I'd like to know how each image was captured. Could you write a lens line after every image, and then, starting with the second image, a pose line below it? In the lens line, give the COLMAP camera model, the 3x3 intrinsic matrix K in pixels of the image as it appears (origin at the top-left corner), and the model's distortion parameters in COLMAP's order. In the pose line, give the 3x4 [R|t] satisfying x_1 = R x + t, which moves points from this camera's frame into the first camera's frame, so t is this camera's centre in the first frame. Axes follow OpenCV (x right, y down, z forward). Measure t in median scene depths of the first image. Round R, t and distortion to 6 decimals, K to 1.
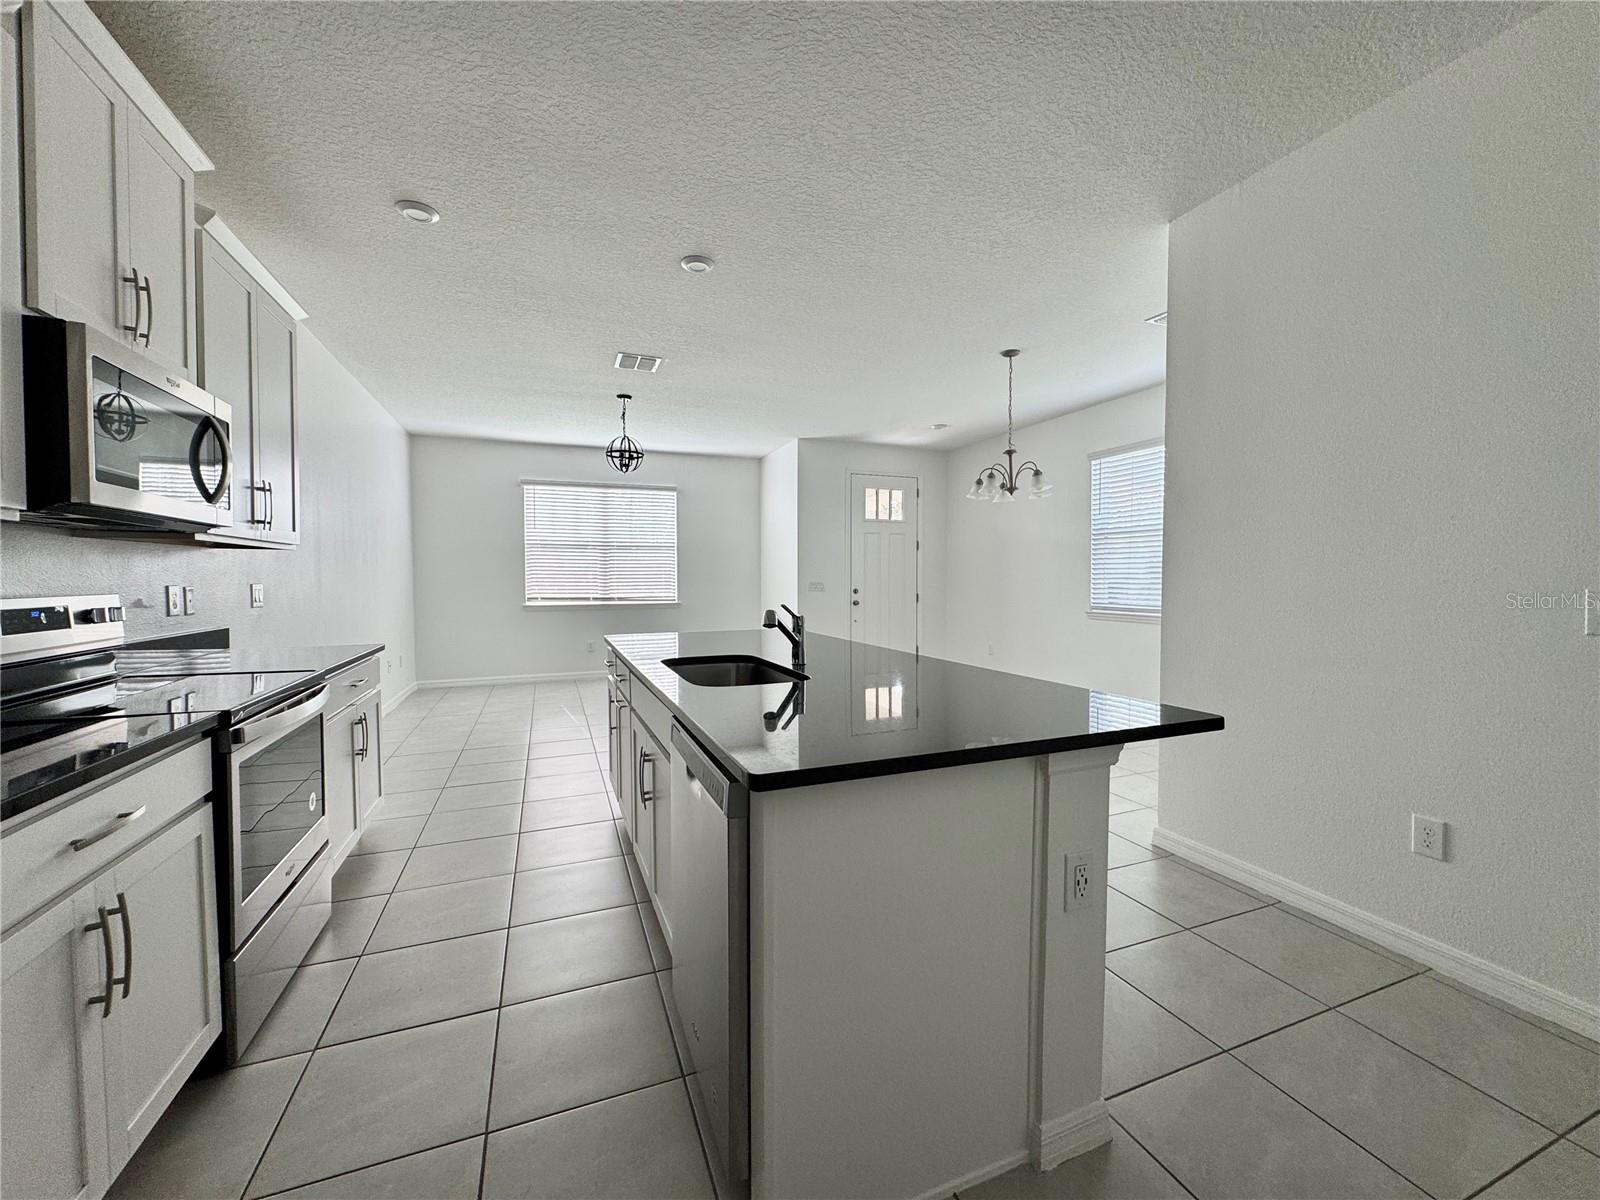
lens RADIAL K [[637.1, 0, 798.7], [0, 637.1, 601.4], [0, 0, 1]] dist [-0.004313, 0.000762]
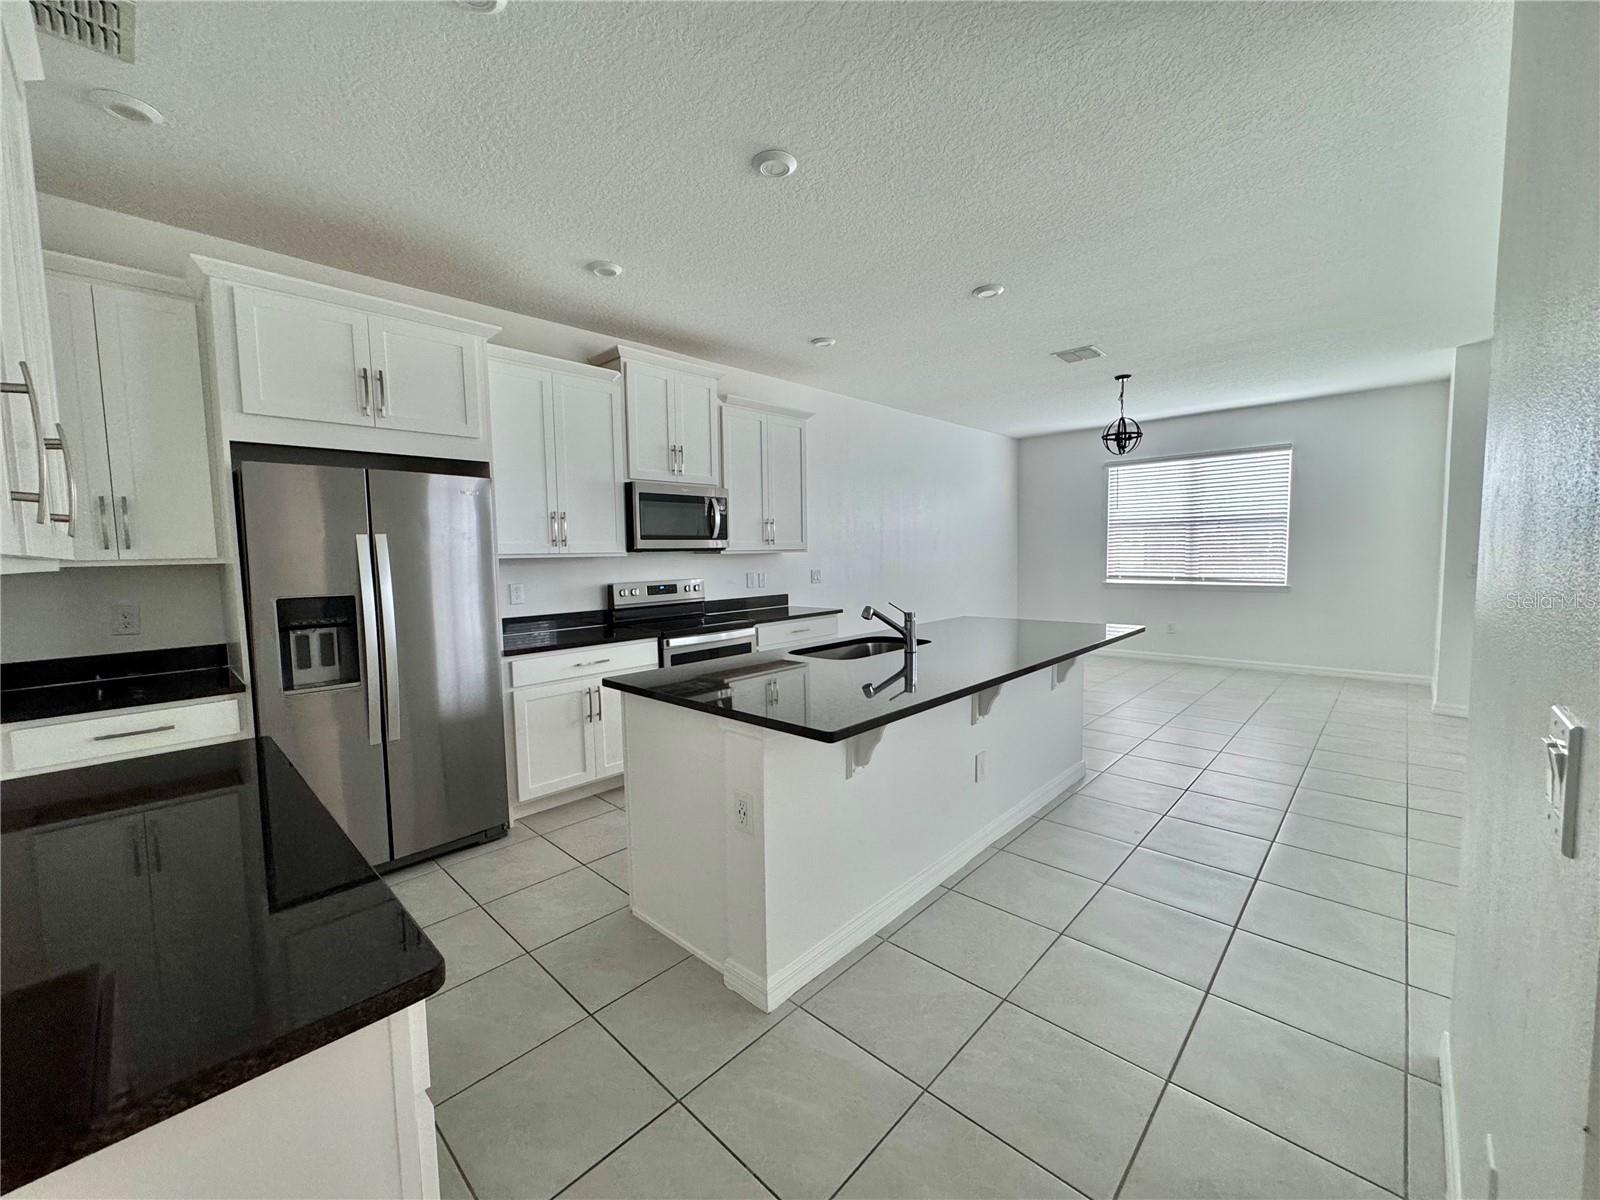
lens RADIAL K [[637.1, 0, 794.0], [0, 637.1, 595.3], [0, 0, 1]] dist [-0.004313, 0.000762]
pose [[0.417089, 0.054227, -0.907247, 0.307318], [-0.015235, 0.998495, 0.052677, -0.020448], [0.908738, -0.008149, 0.417287, 0.090977]]
